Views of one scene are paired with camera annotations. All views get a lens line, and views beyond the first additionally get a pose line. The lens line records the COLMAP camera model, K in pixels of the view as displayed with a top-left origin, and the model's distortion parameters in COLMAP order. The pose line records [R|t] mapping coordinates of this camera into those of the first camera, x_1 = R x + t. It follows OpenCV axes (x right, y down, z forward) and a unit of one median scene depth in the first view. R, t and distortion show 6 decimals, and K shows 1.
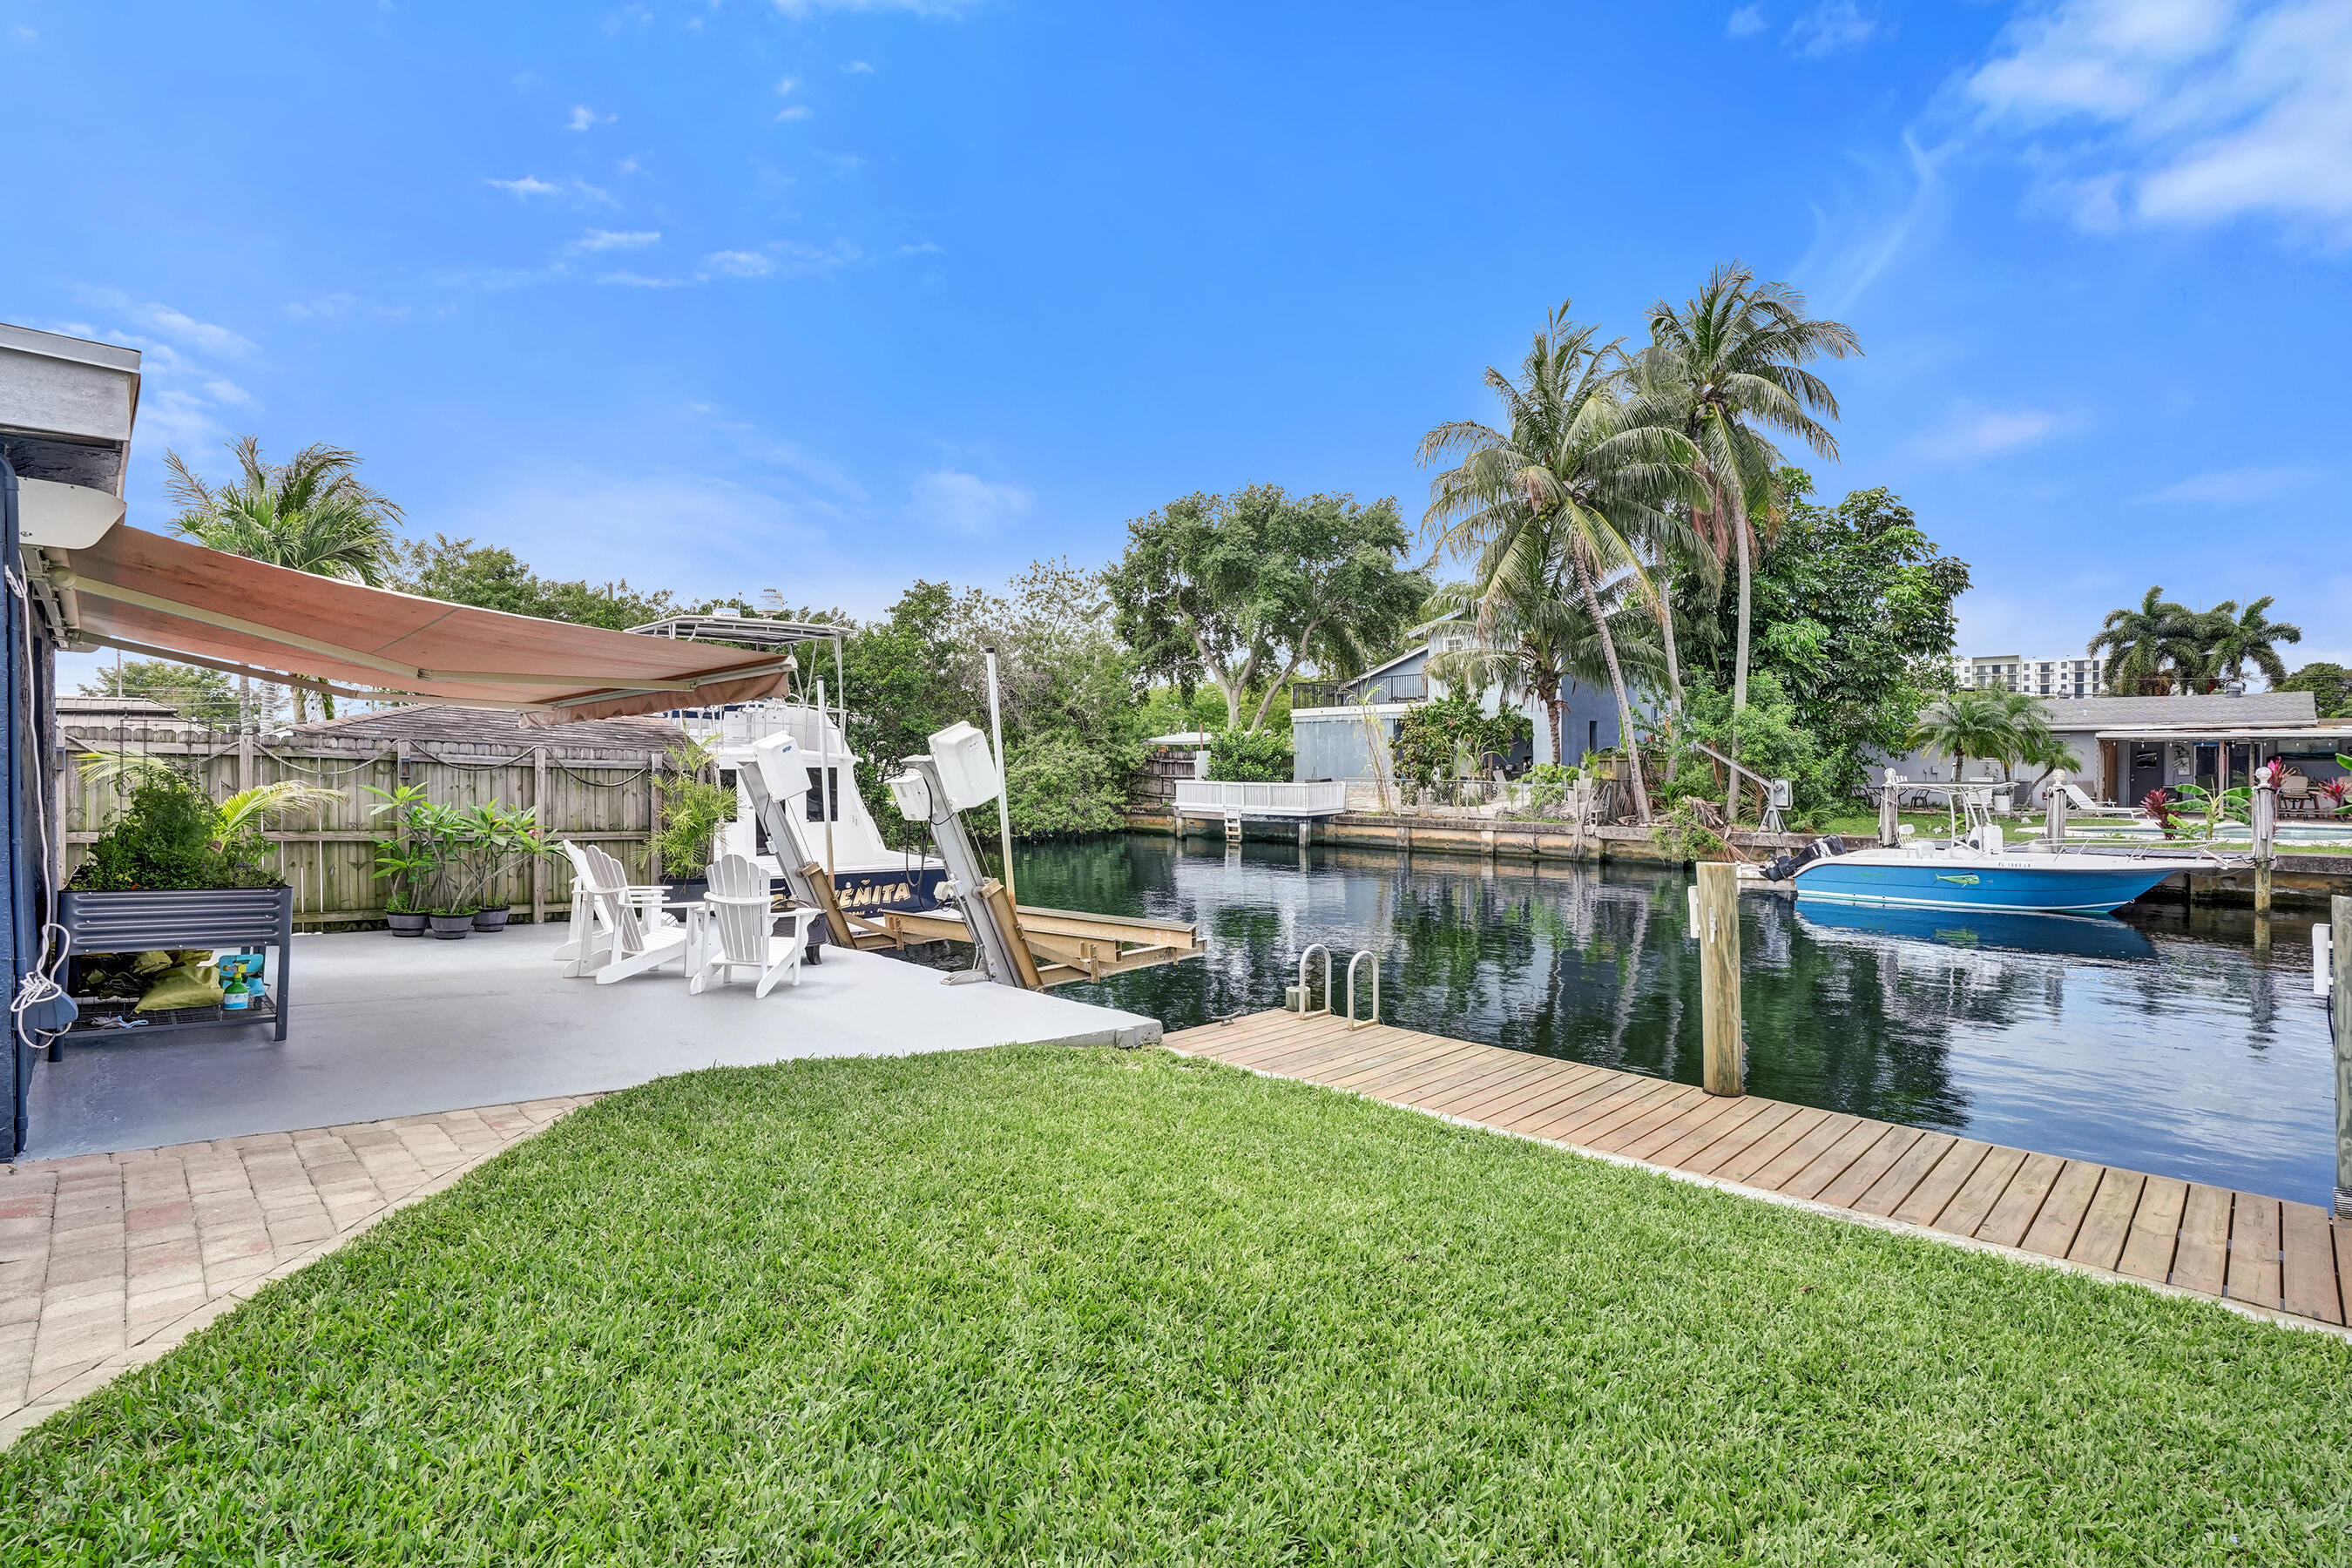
lens RADIAL K [[1120.9, 0, 1188.7], [0, 1120.9, 783.5], [0, 0, 1]] dist [-0.037390, 0.008812]
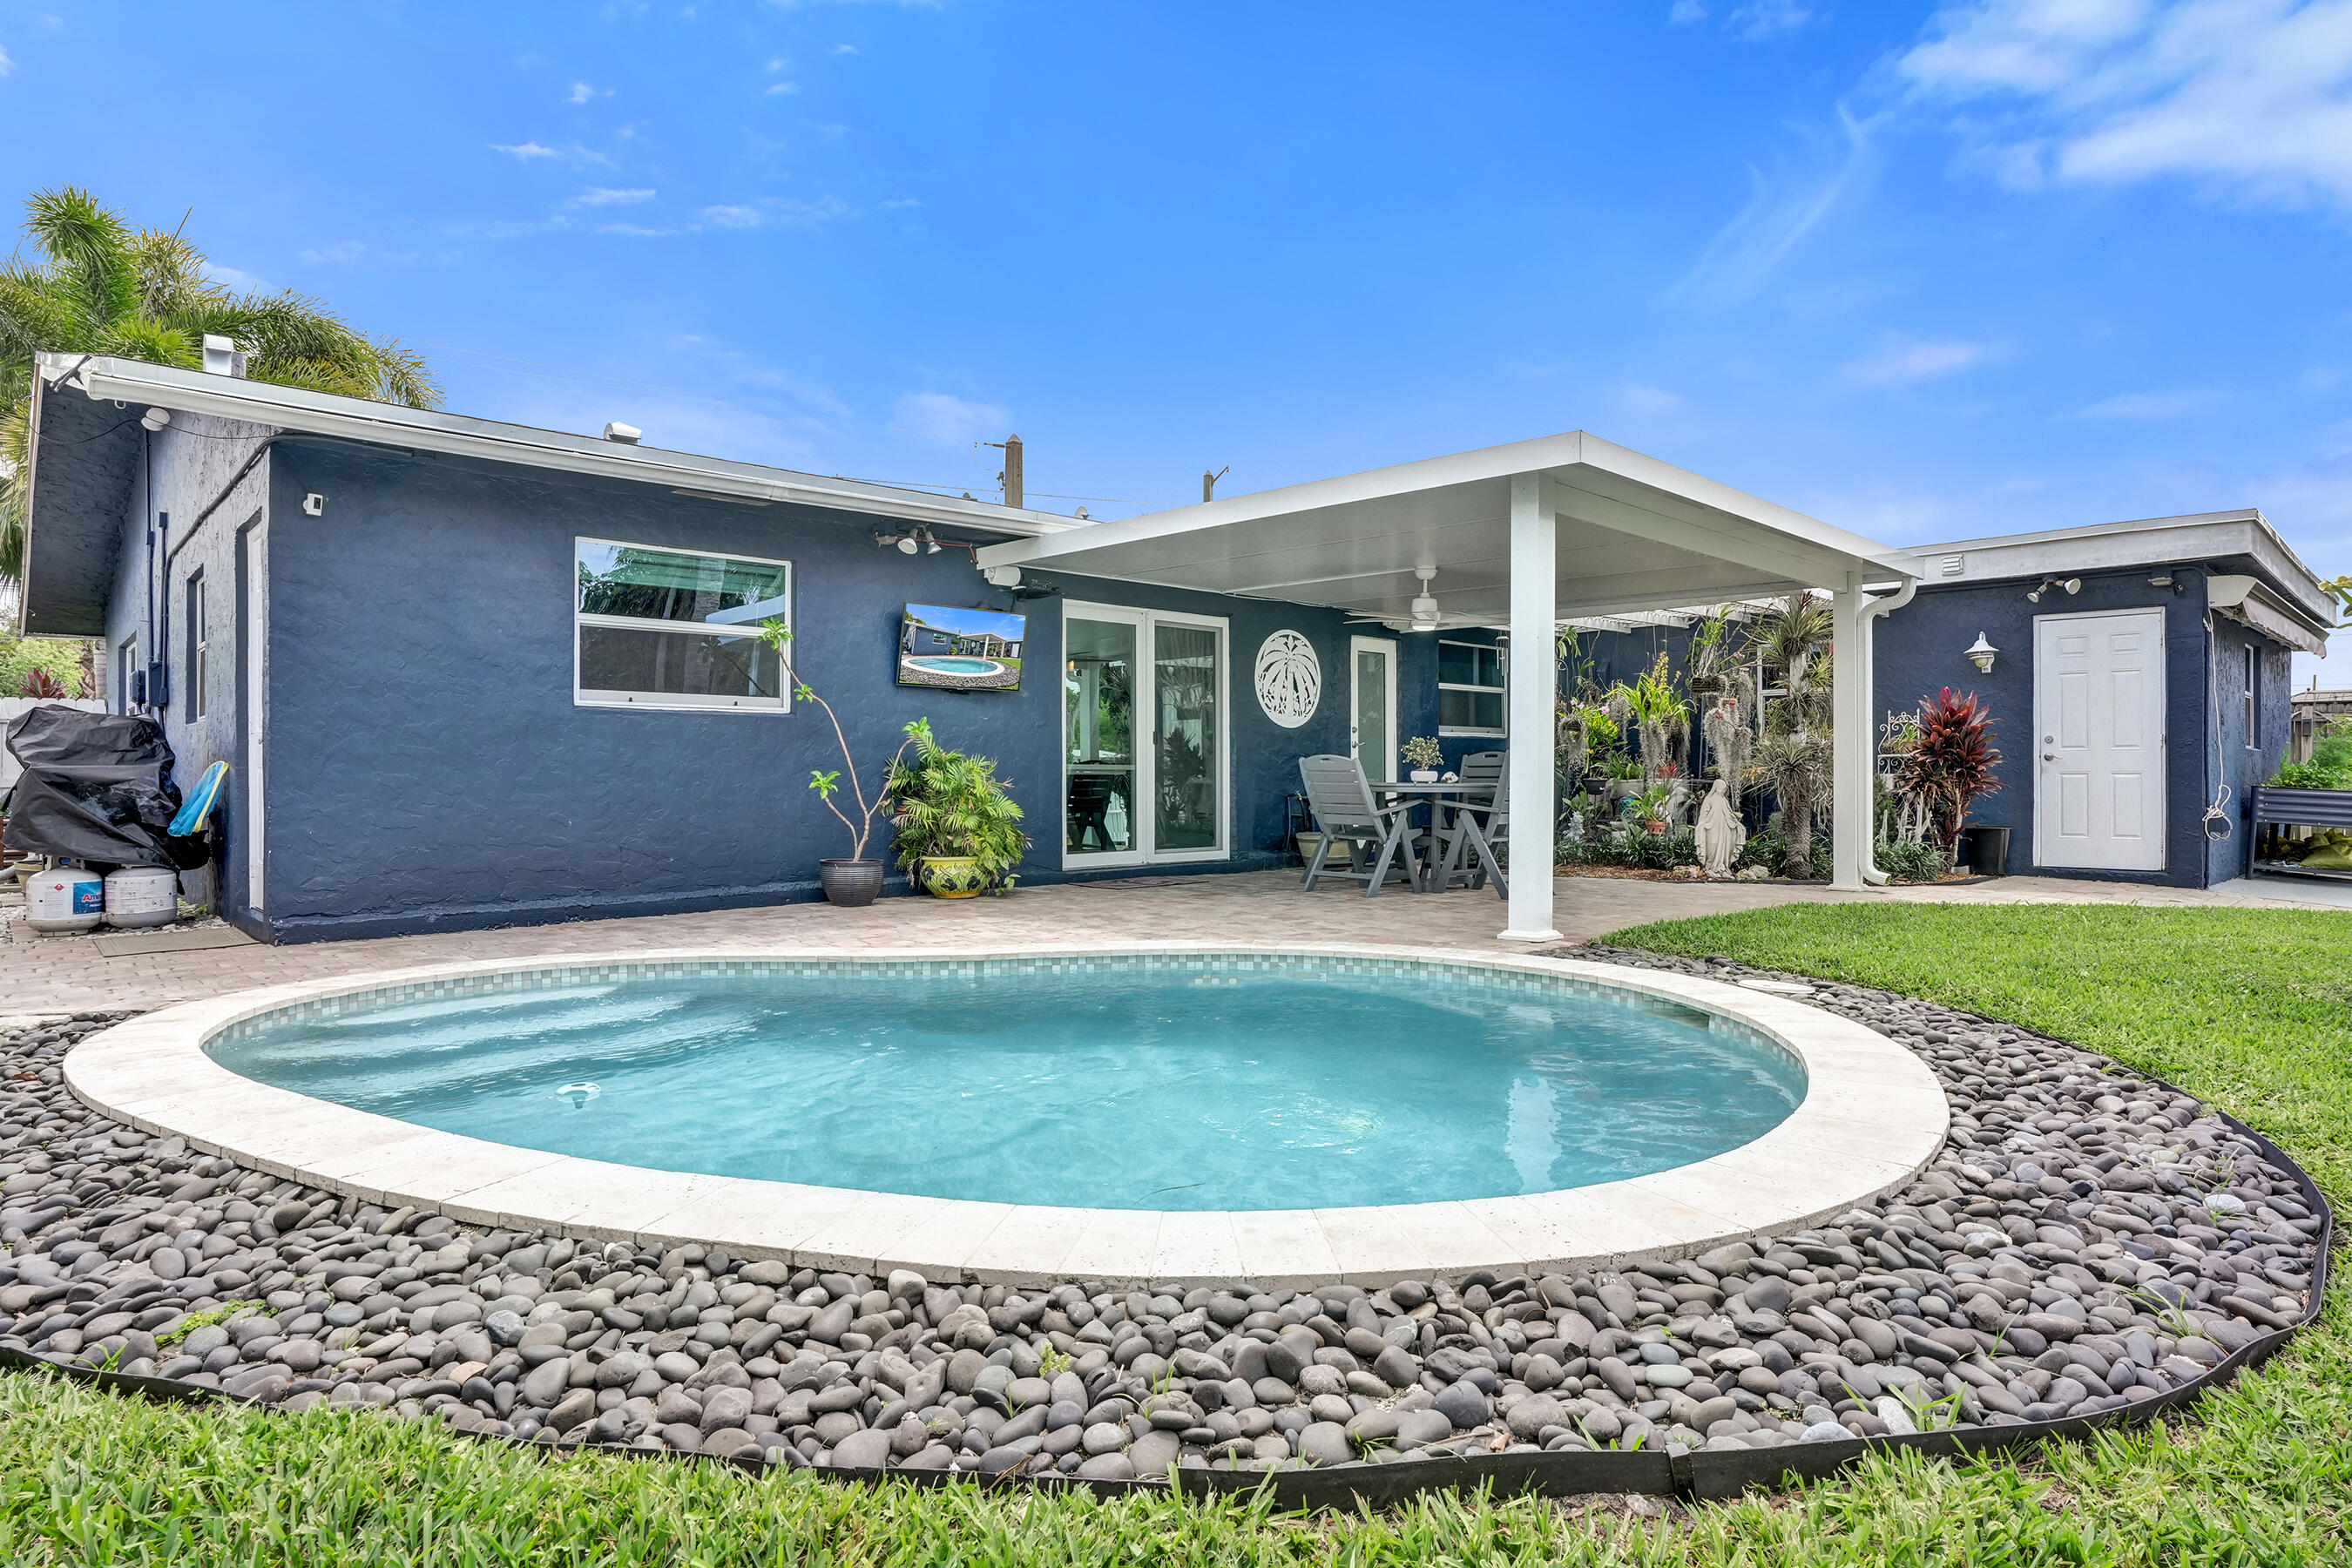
lens RADIAL K [[1265.0, 0, 1229.8], [0, 1265.0, 775.1], [0, 0, 1]] dist [0.013079, -0.001611]
pose [[0.020240, 0.004530, -0.999785, 0.168805], [-0.019279, 0.999806, 0.004140, 0.016630], [0.999609, 0.019191, 0.020324, -0.118821]]
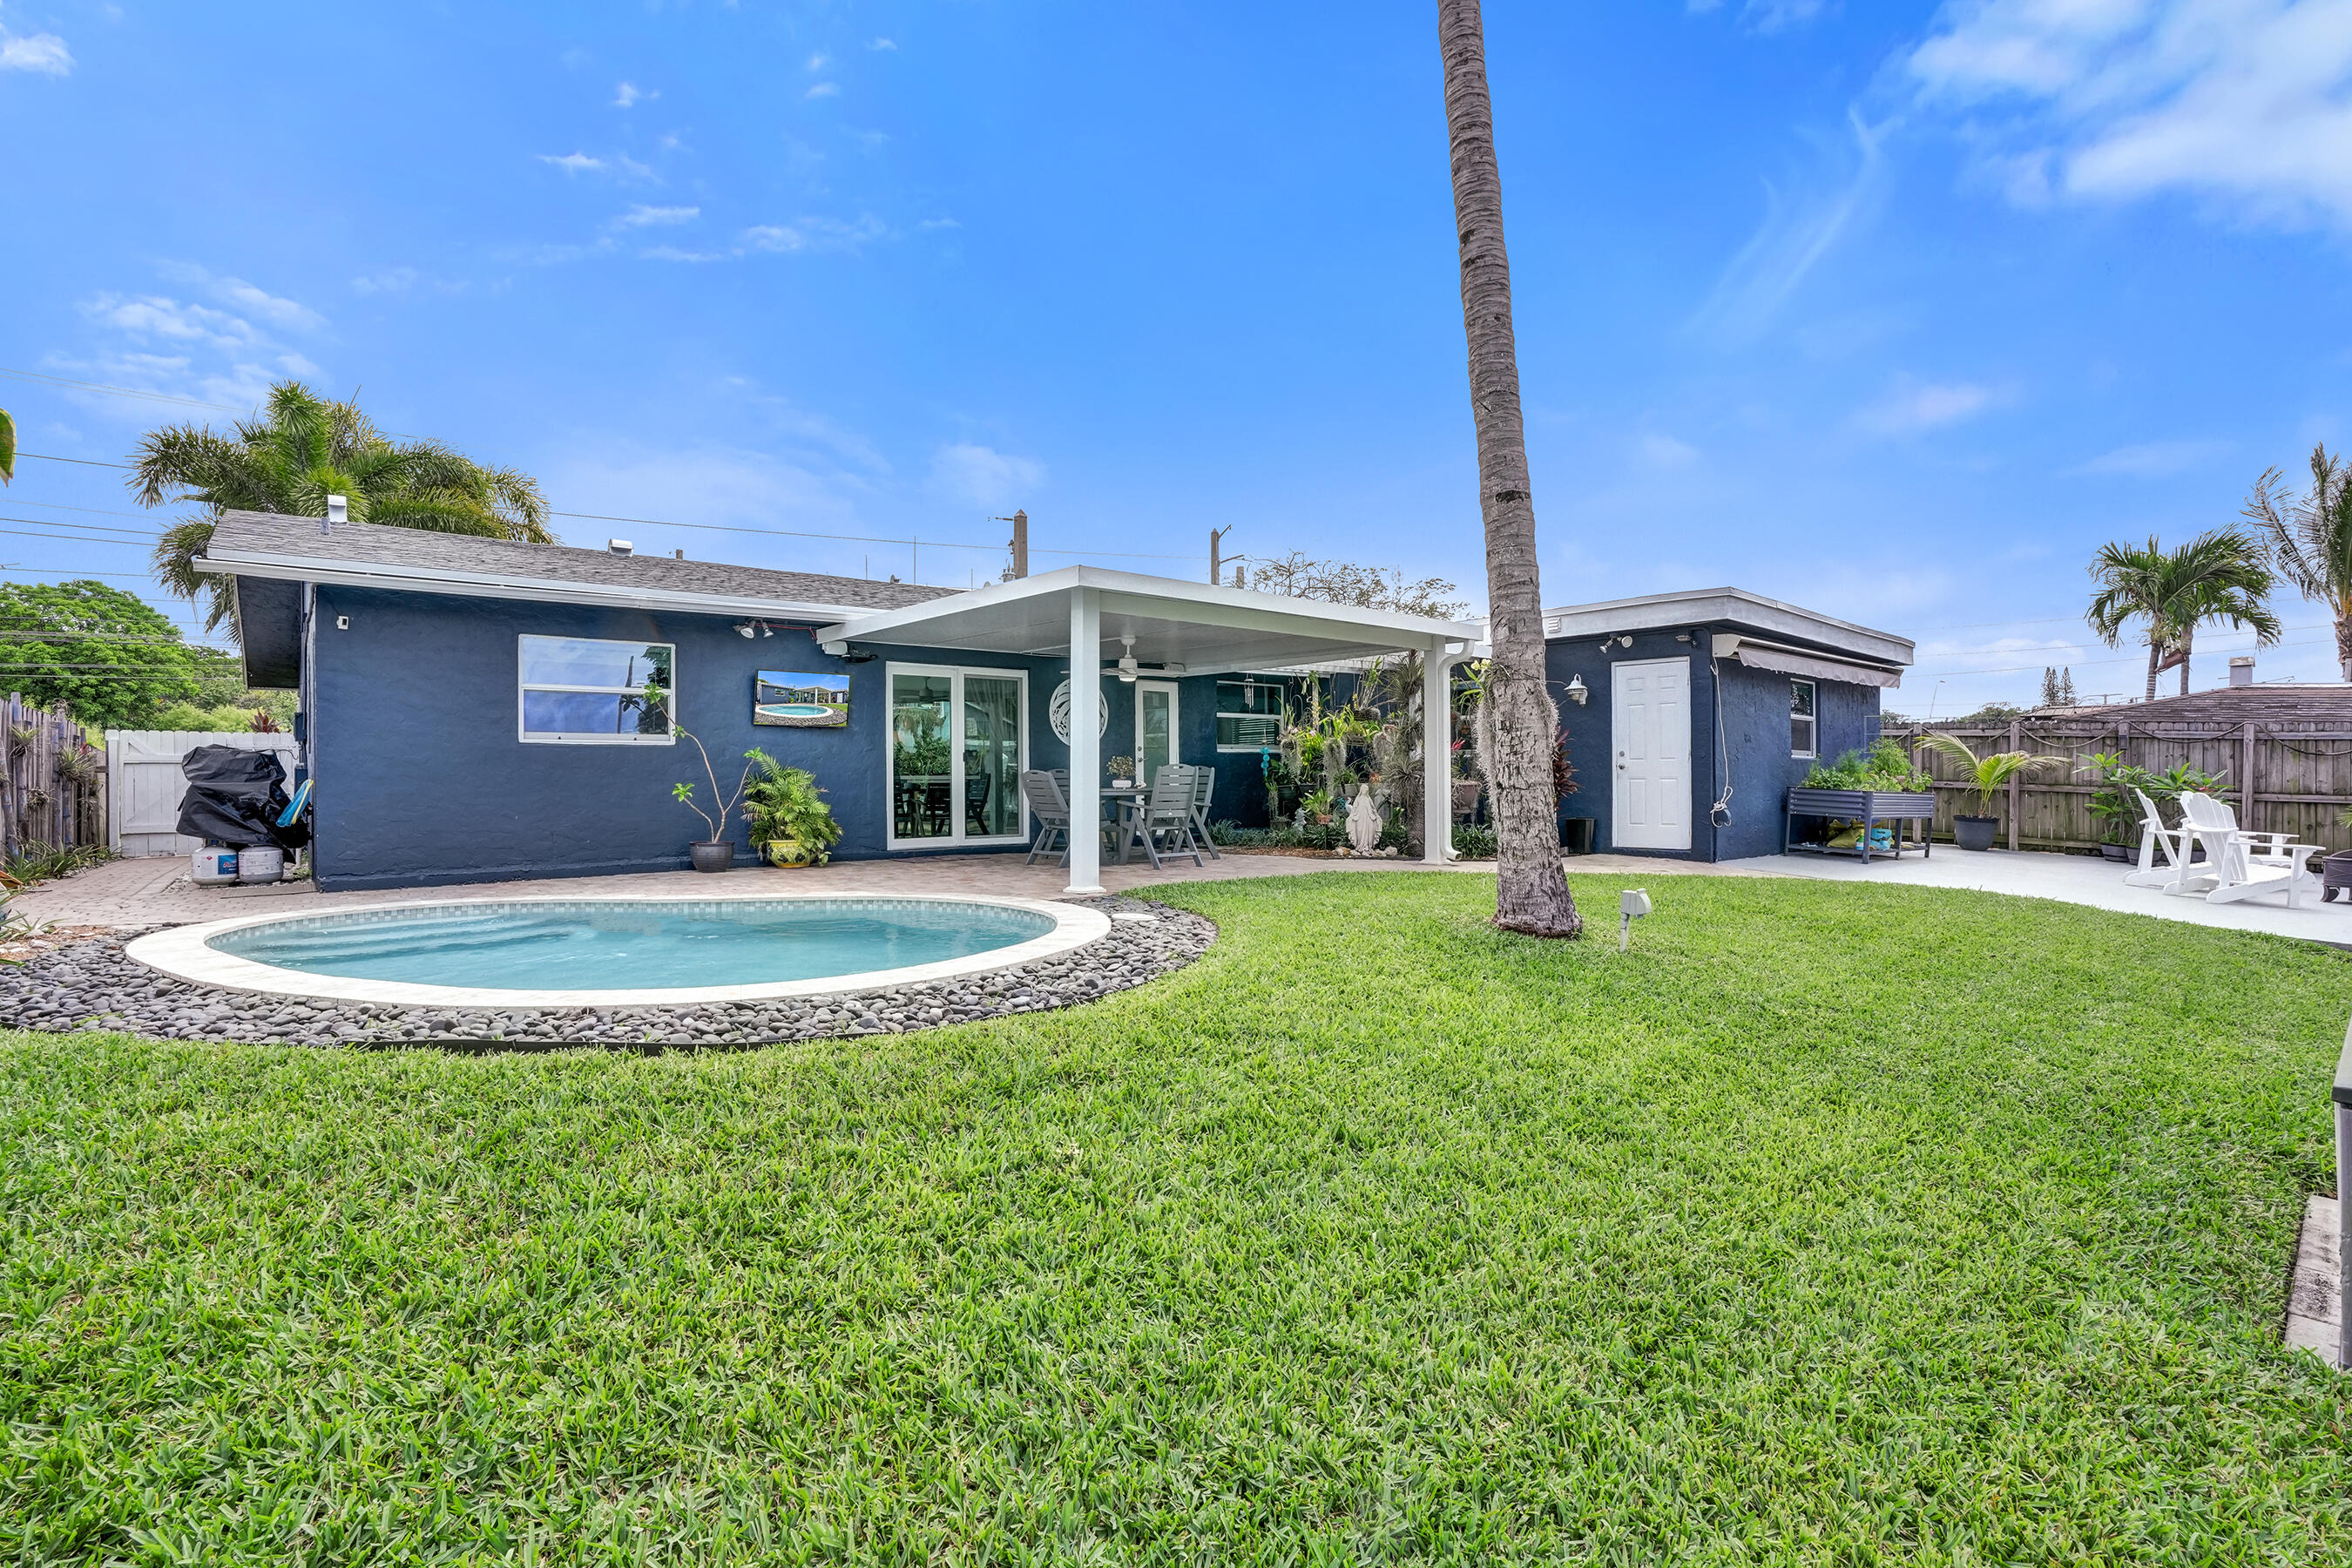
lens RADIAL K [[1067.6, 0, 1213.1], [0, 1067.6, 795.3], [0, 0, 1]] dist [-0.014405, 0.008560]
pose [[-0.041547, 0.021411, -0.998907, 0.224530], [-0.013790, 0.999663, 0.022001, 0.013094], [0.999041, 0.014689, -0.041238, -0.031016]]
